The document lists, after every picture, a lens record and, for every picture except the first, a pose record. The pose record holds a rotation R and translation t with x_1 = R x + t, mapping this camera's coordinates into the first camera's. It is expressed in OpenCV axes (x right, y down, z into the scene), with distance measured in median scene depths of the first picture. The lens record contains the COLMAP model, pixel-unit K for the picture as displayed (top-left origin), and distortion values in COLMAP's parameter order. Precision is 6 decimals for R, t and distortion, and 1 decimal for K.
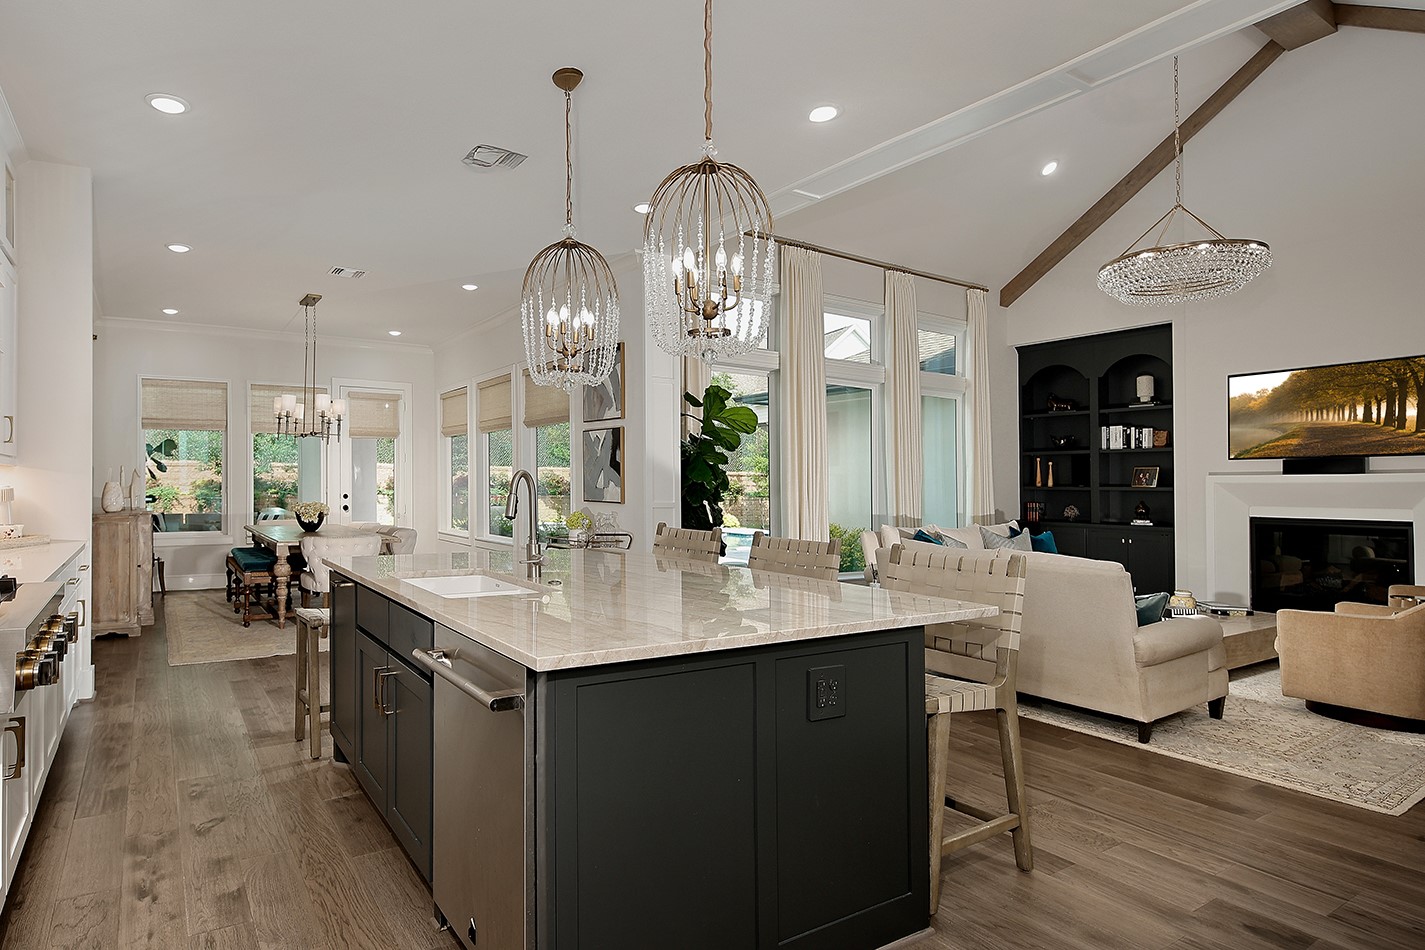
lens RADIAL K [[767.2, 0, 591.7], [0, 767.2, 477.5], [0, 0, 1]] dist [-0.014116, -0.001908]
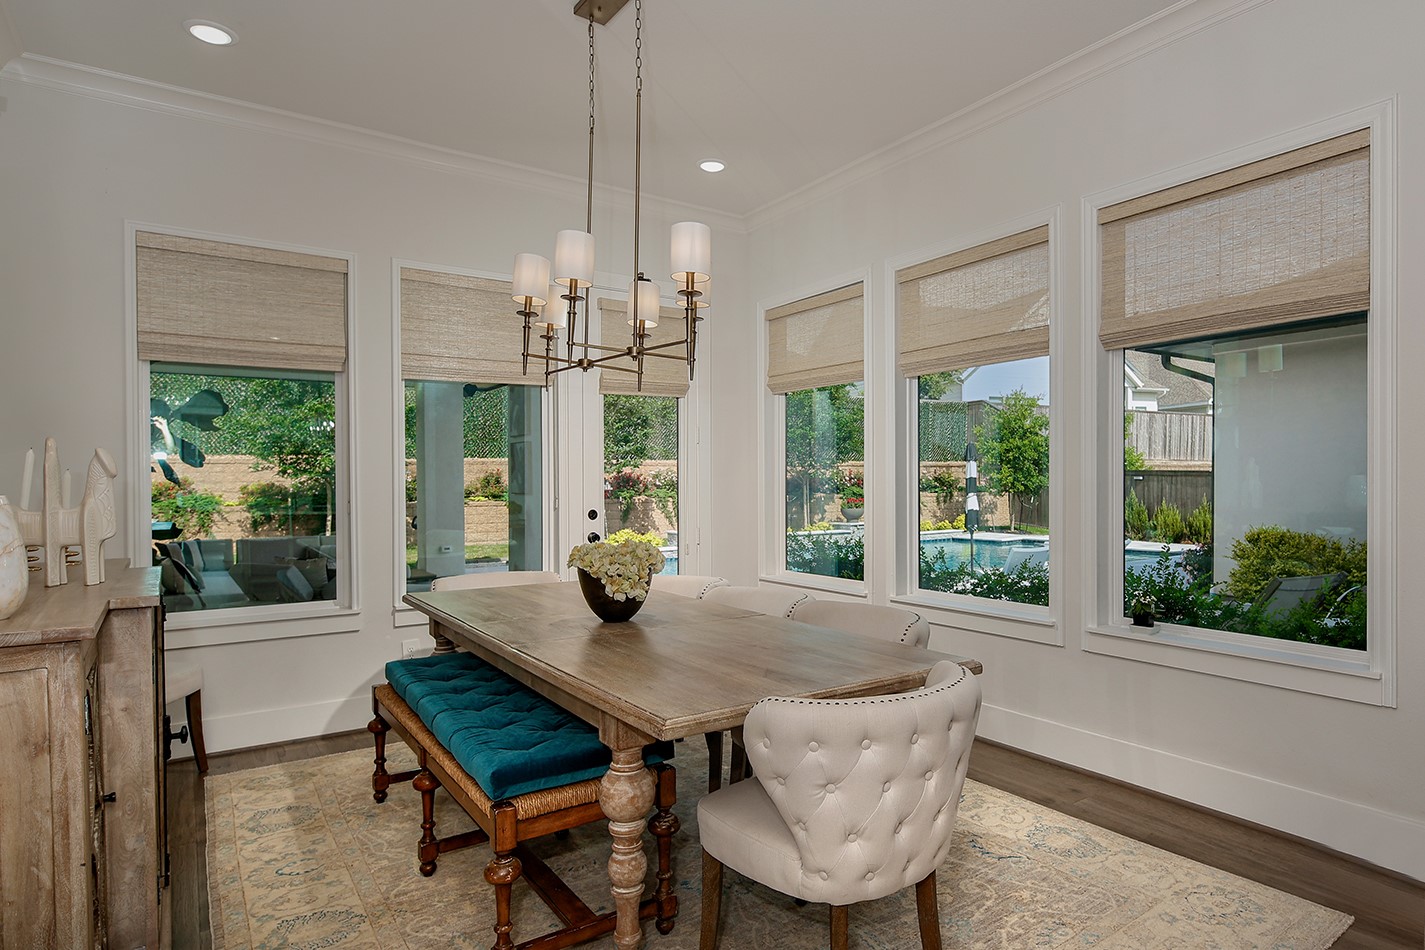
lens RADIAL K [[795.8, 0, 712.5], [0, 795.8, 475.0], [0, 0, 1]] dist [-0.000726, -0.000432]
pose [[0.997961, -0.010808, 0.062900, -0.194614], [0.010820, 0.999941, 0.000148, -0.000094], [-0.062898, 0.000533, 0.998020, 0.347259]]
